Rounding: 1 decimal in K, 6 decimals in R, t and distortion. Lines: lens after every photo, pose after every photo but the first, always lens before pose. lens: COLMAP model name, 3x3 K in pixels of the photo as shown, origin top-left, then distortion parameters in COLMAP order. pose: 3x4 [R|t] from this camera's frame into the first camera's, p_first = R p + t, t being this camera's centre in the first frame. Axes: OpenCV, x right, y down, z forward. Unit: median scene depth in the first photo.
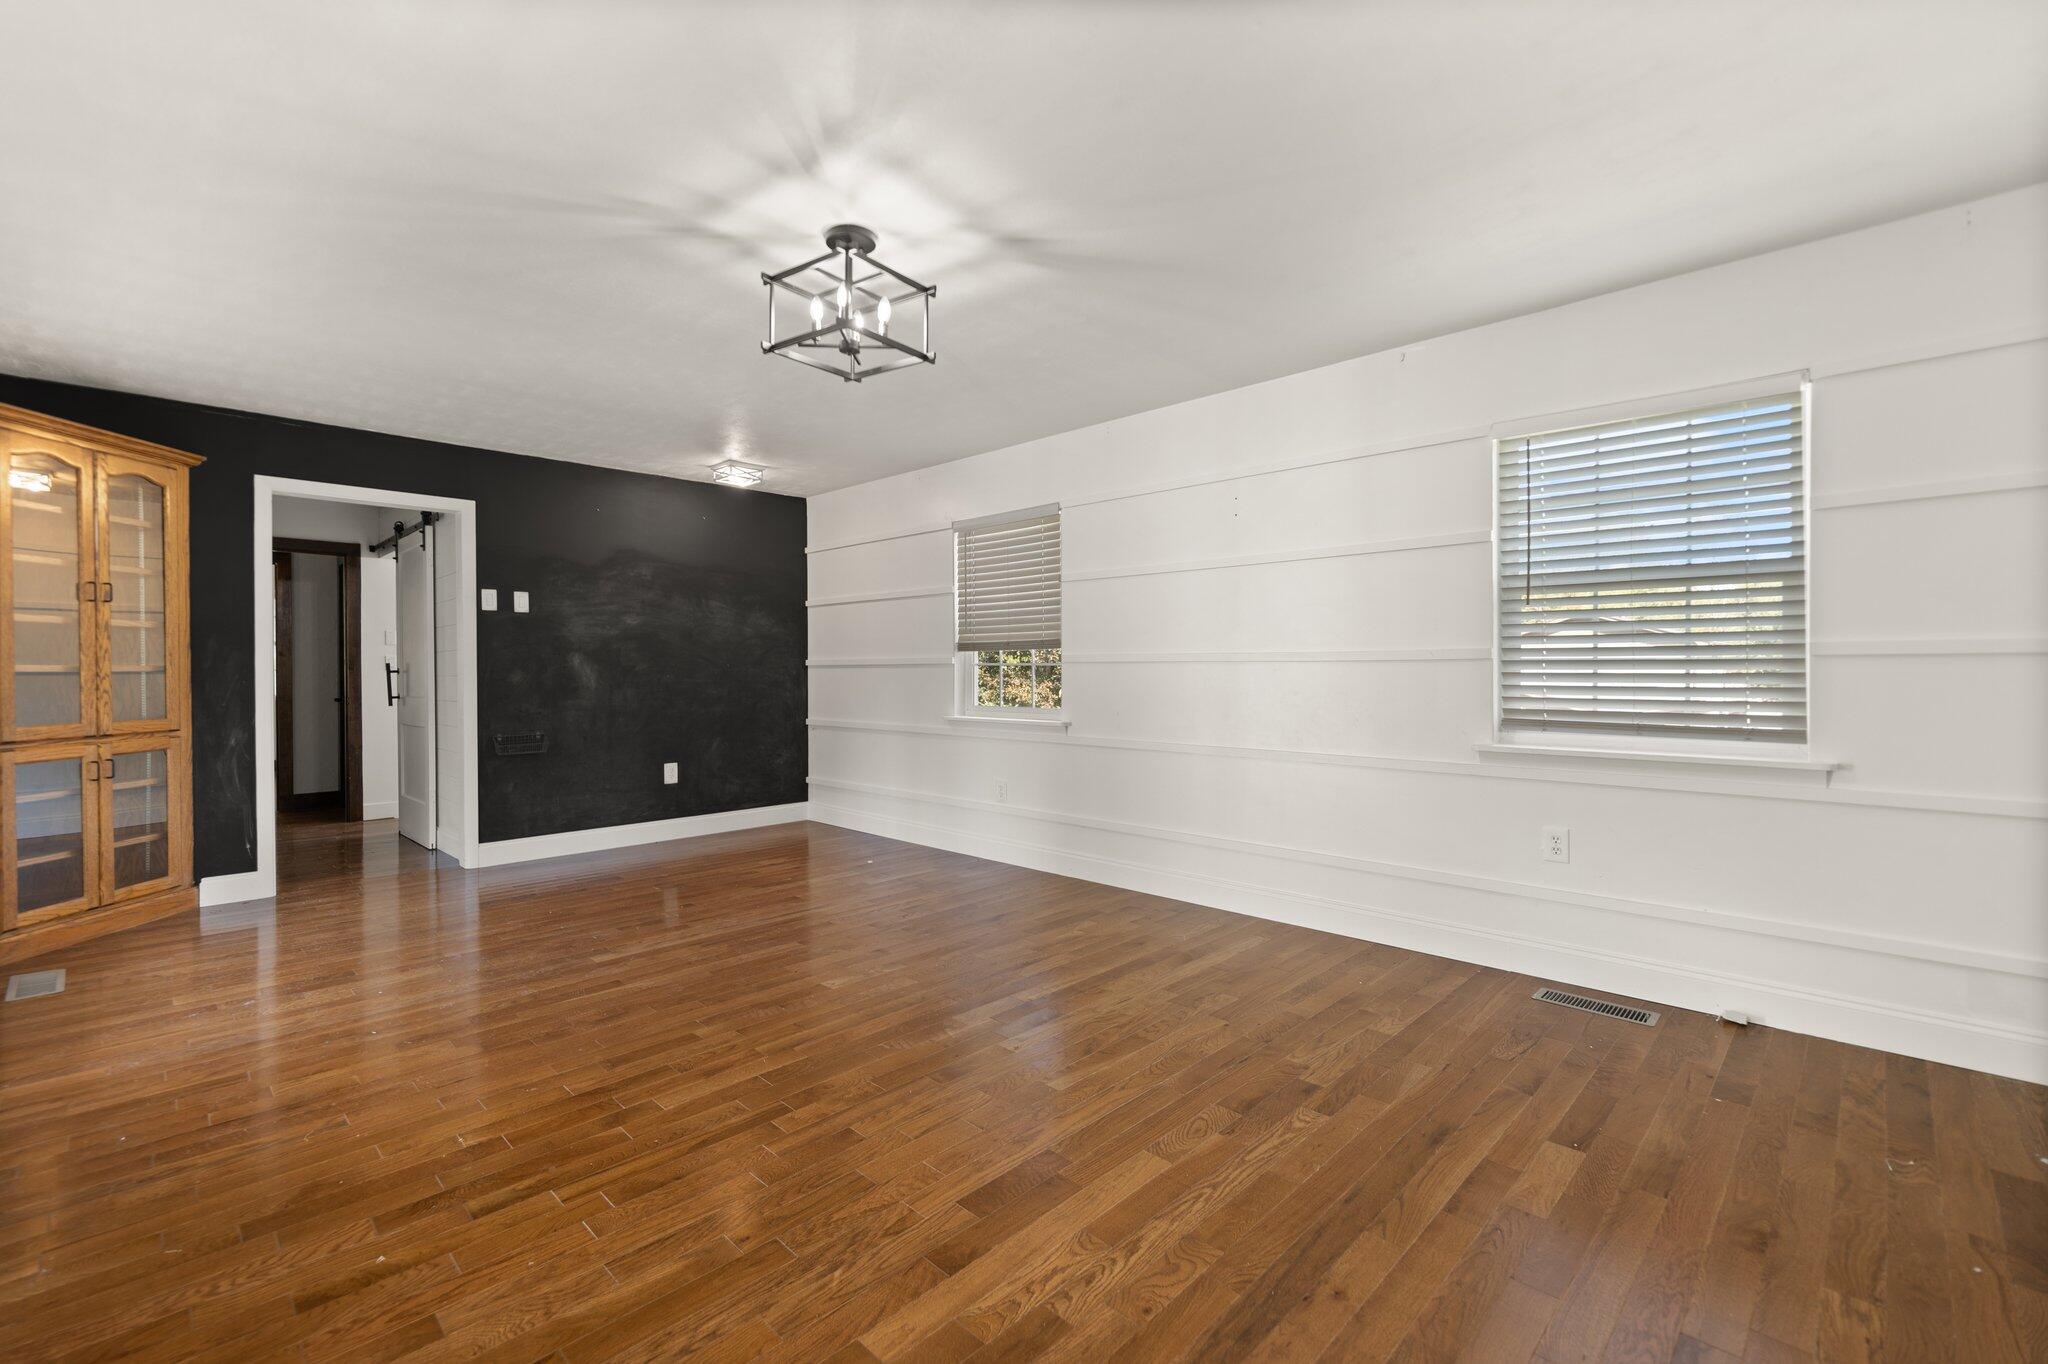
lens RADIAL K [[884.5, 0, 1012.4], [0, 884.5, 670.8], [0, 0, 1]] dist [-0.000461, -0.000552]
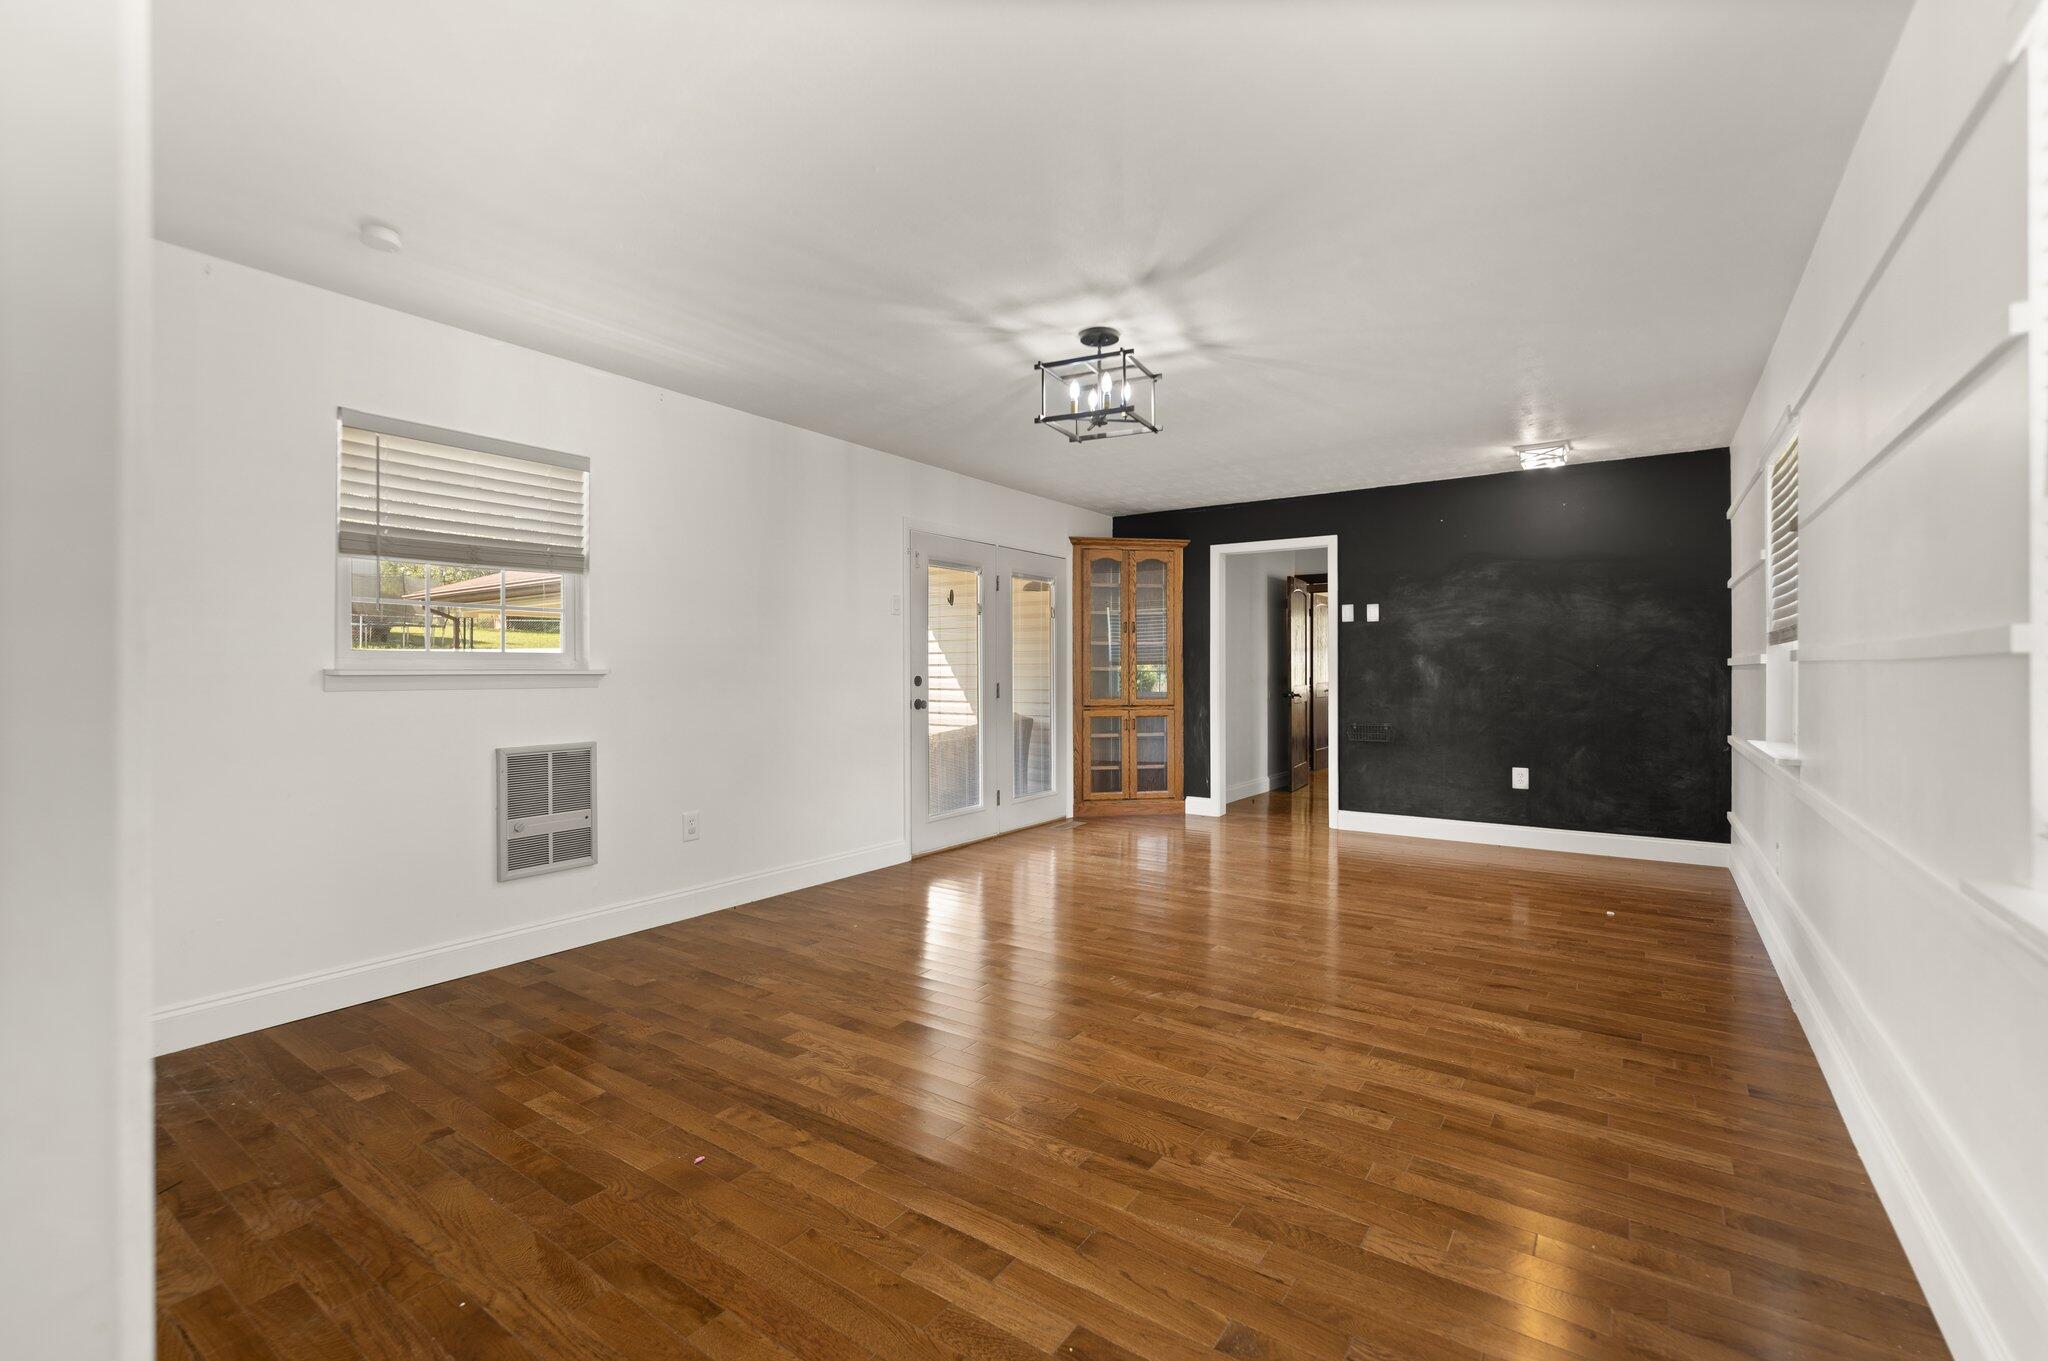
lens RADIAL K [[884.5, 0, 1012.4], [0, 884.5, 669.3], [0, 0, 1]] dist [-0.000461, -0.000552]
pose [[0.159430, 0.002909, -0.987205, 0.732887], [-0.002528, 0.999994, 0.002538, -0.005697], [0.987206, 0.002091, 0.159437, 0.464038]]
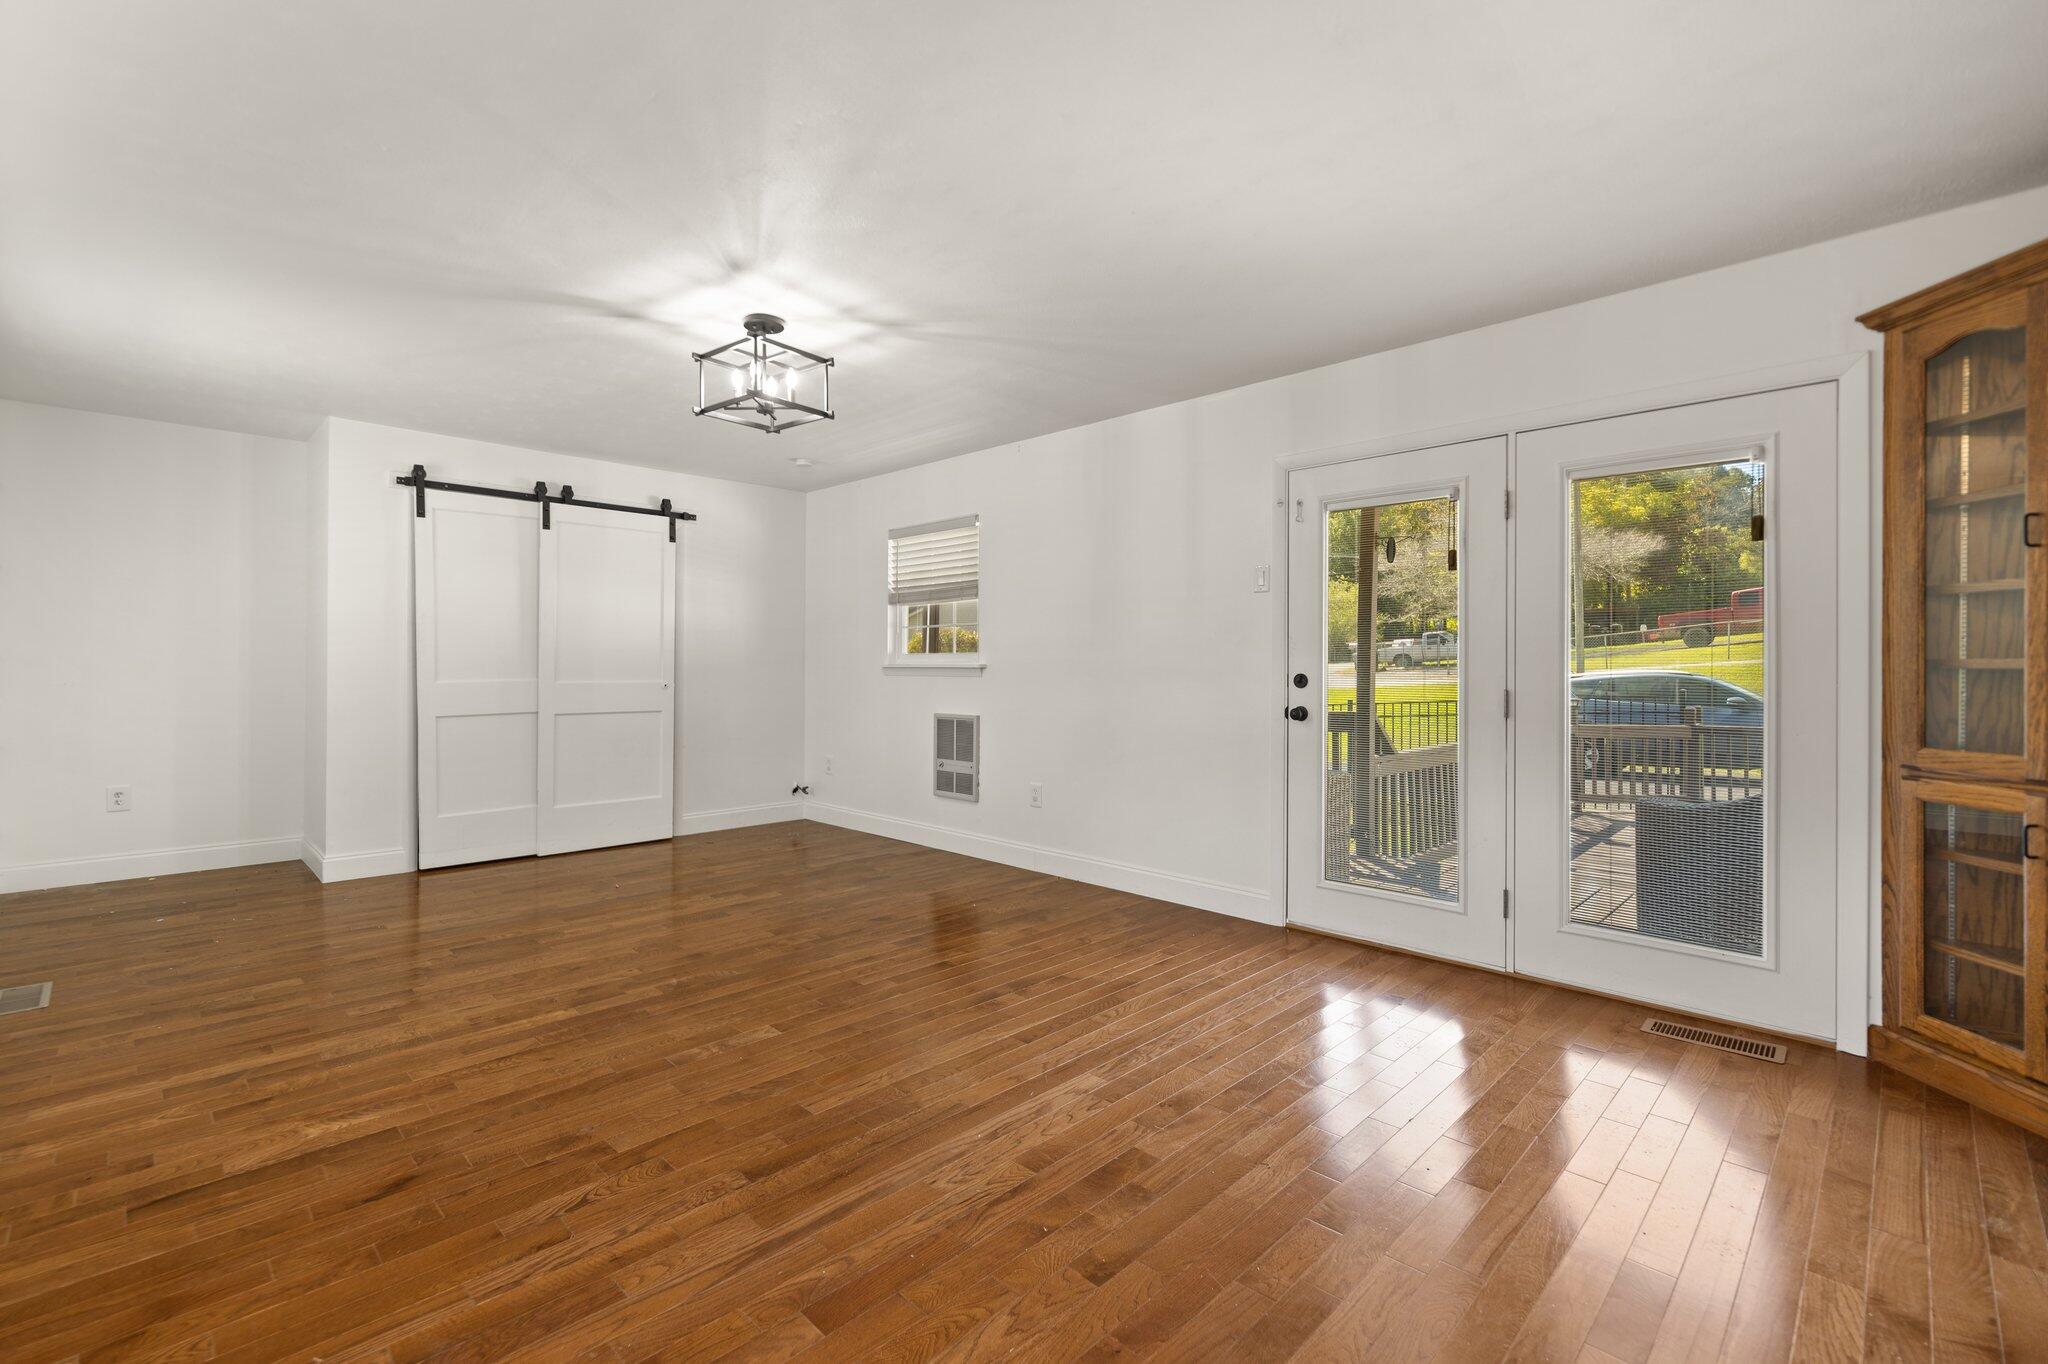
lens RADIAL K [[883.7, 0, 1004.0], [0, 883.7, 664.4], [0, 0, 1]] dist [-0.001082, 0.000010]
pose [[-0.999969, 0.000551, 0.007830, -0.367571], [0.000552, 1.000000, 0.000137, -0.002034], [-0.007830, 0.000142, -0.999969, 1.552520]]
